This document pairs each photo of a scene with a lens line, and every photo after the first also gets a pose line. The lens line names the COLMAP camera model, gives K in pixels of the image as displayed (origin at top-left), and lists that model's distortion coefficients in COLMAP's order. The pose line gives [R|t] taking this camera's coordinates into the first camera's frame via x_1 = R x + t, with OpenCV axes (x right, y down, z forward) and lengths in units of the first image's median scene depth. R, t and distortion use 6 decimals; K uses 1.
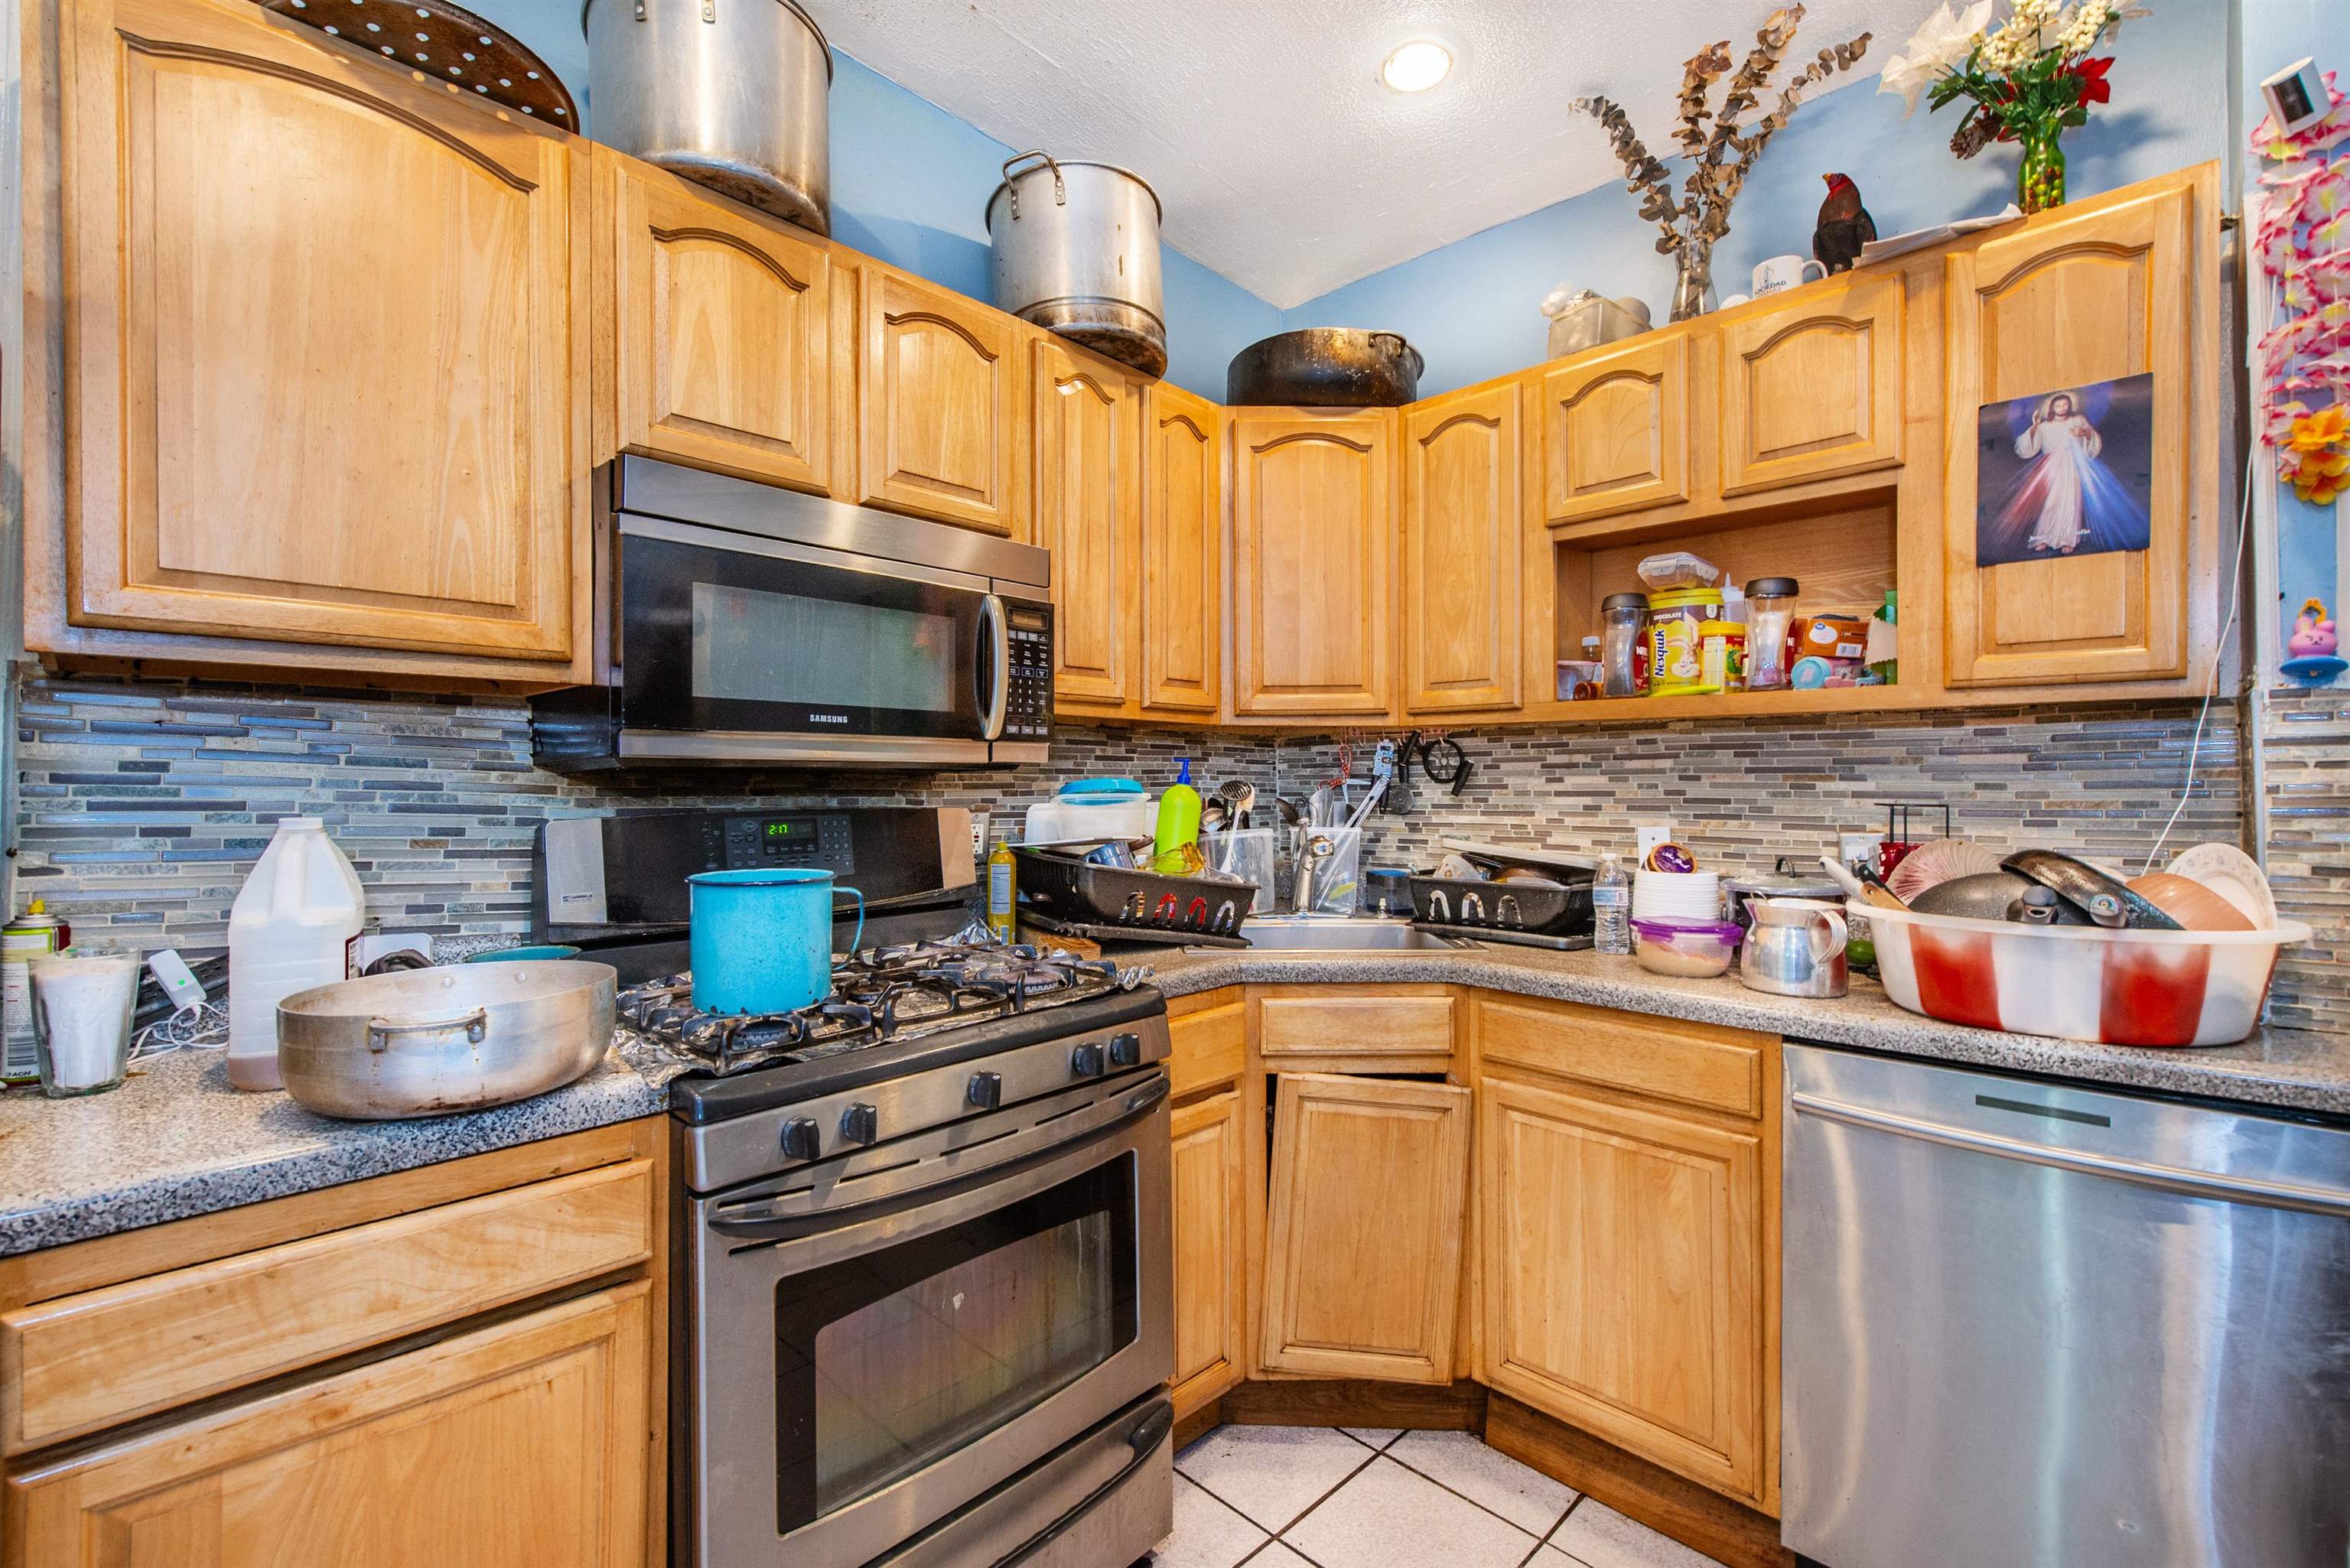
lens RADIAL K [[1006.0, 0, 1174.1], [0, 1006.0, 792.2], [0, 0, 1]] dist [-0.000336, -0.000326]
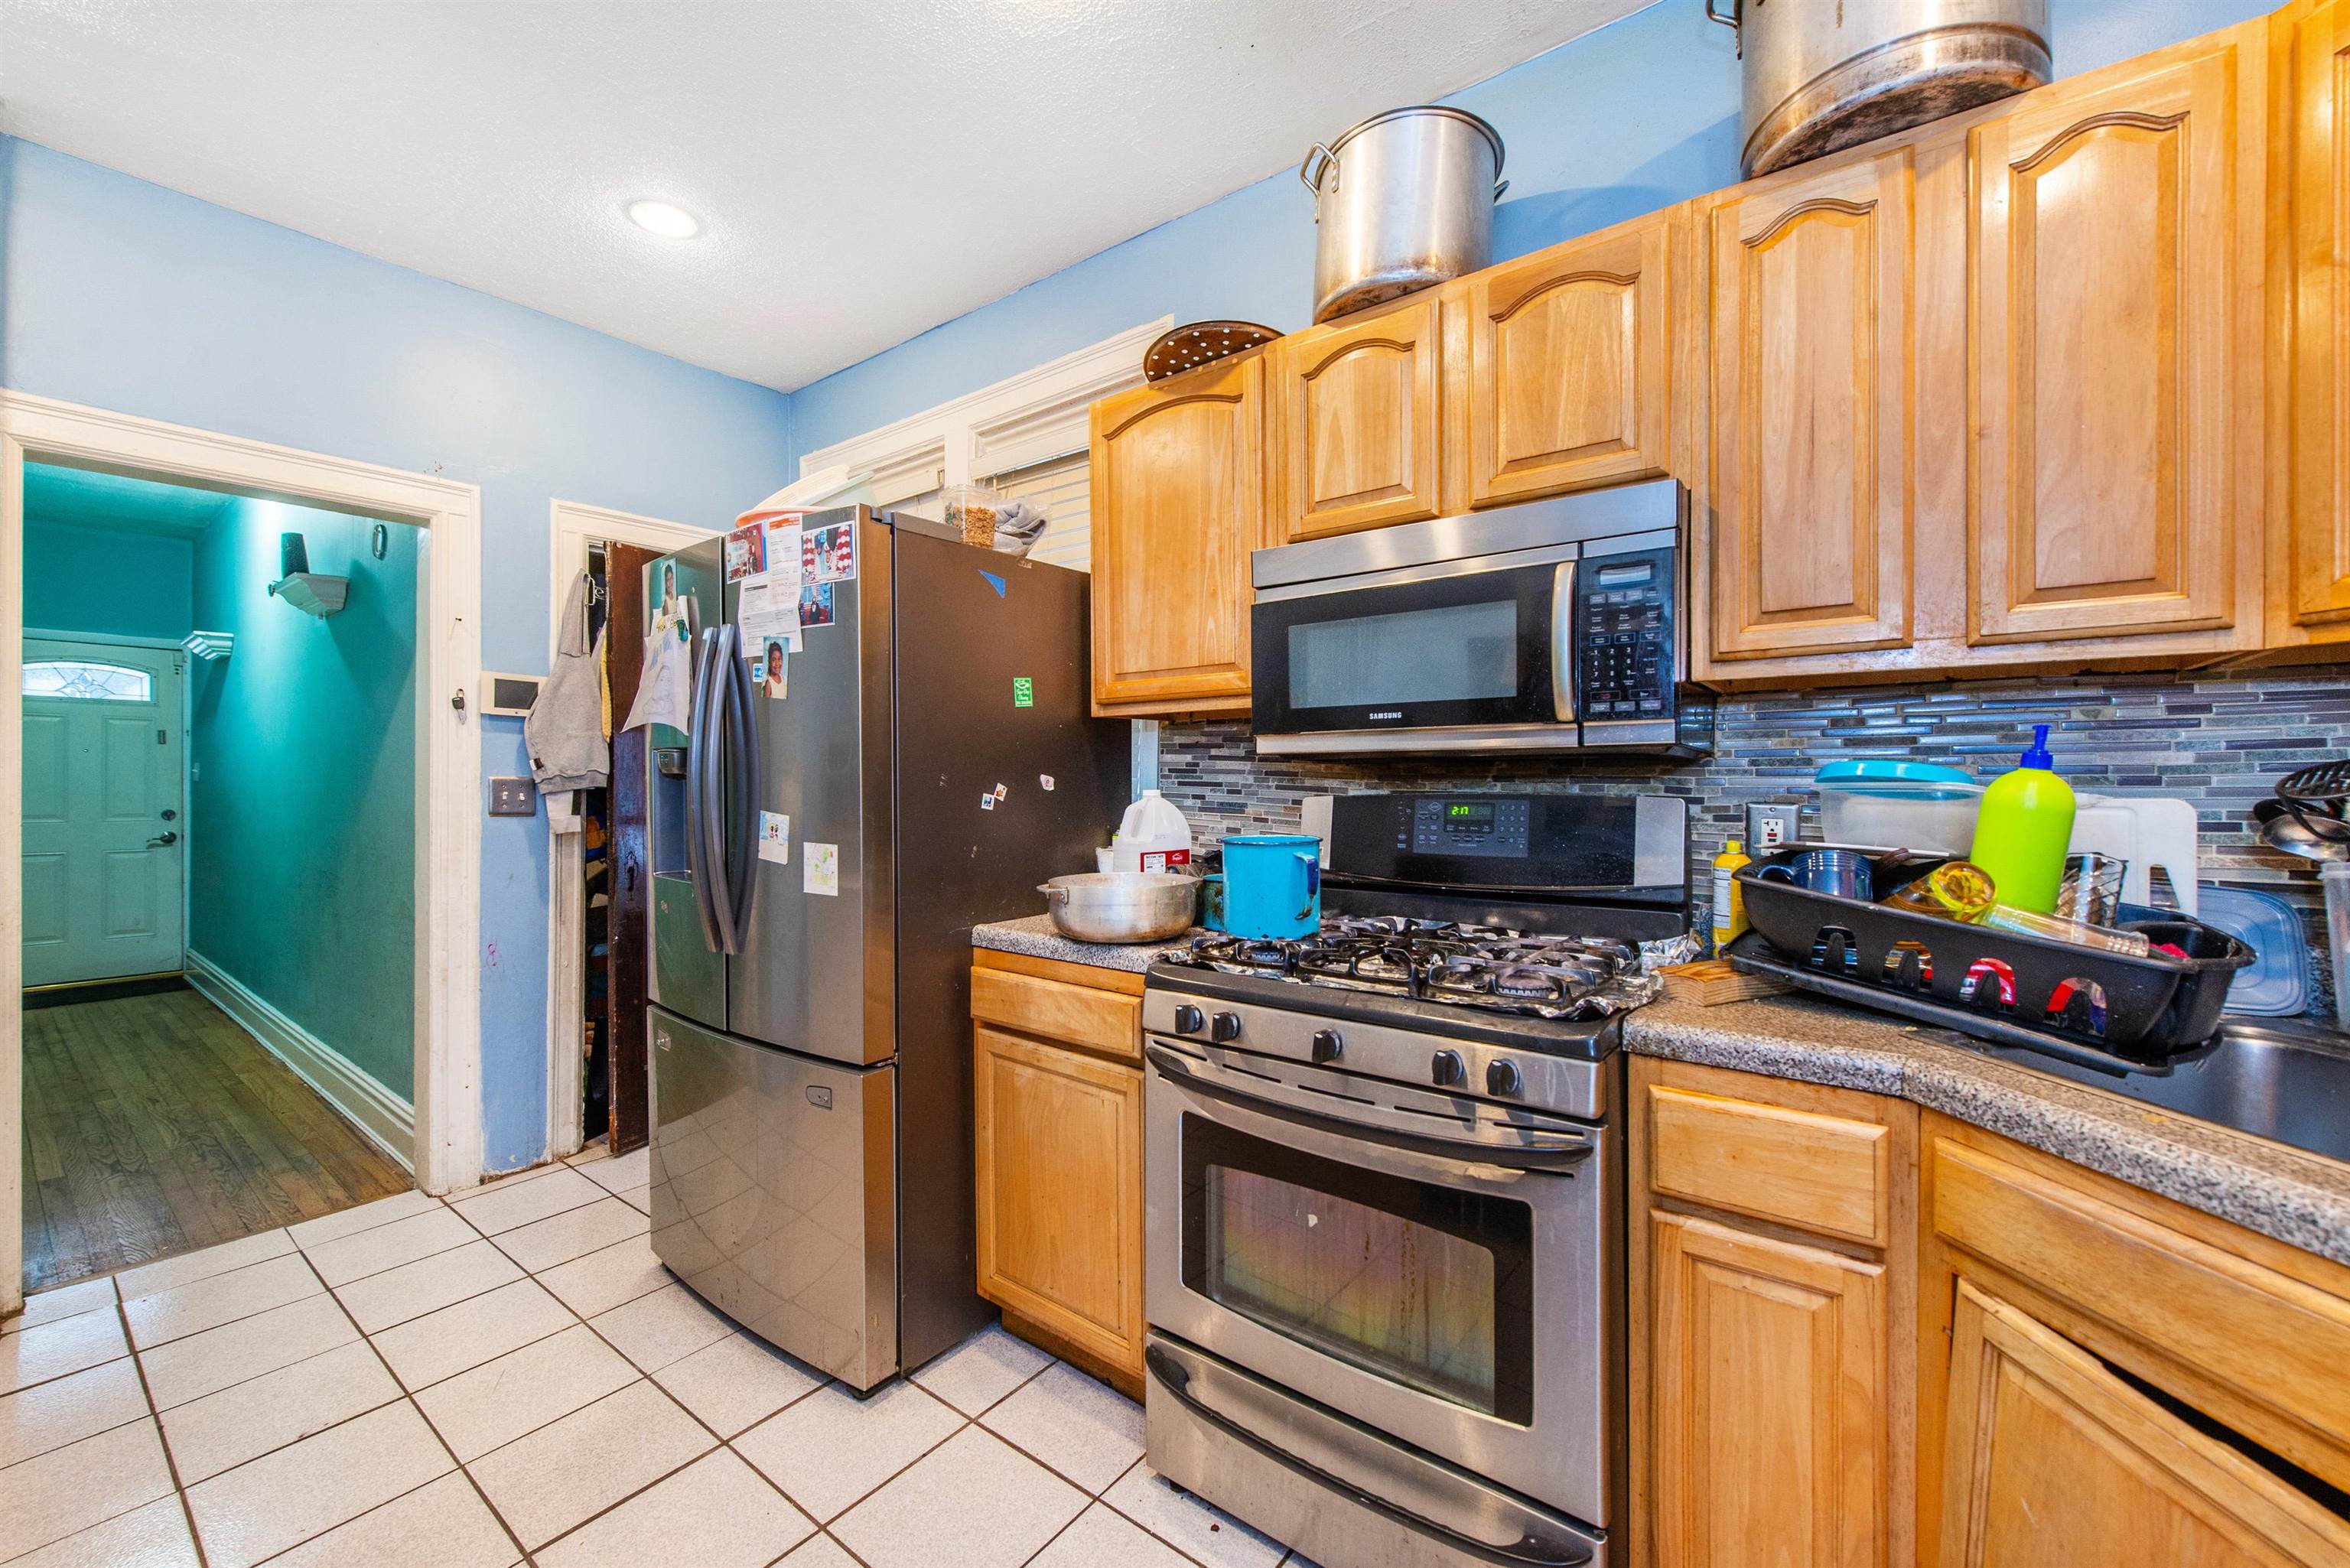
lens RADIAL K [[925.6, 0, 1166.5], [0, 925.6, 794.5], [0, 0, 1]] dist [0.007845, -0.004657]
pose [[0.111418, 0.019361, -0.993585, 0.703071], [-0.005282, 0.999808, 0.018890, 0.000260], [0.993760, 0.003144, 0.111499, 0.620819]]
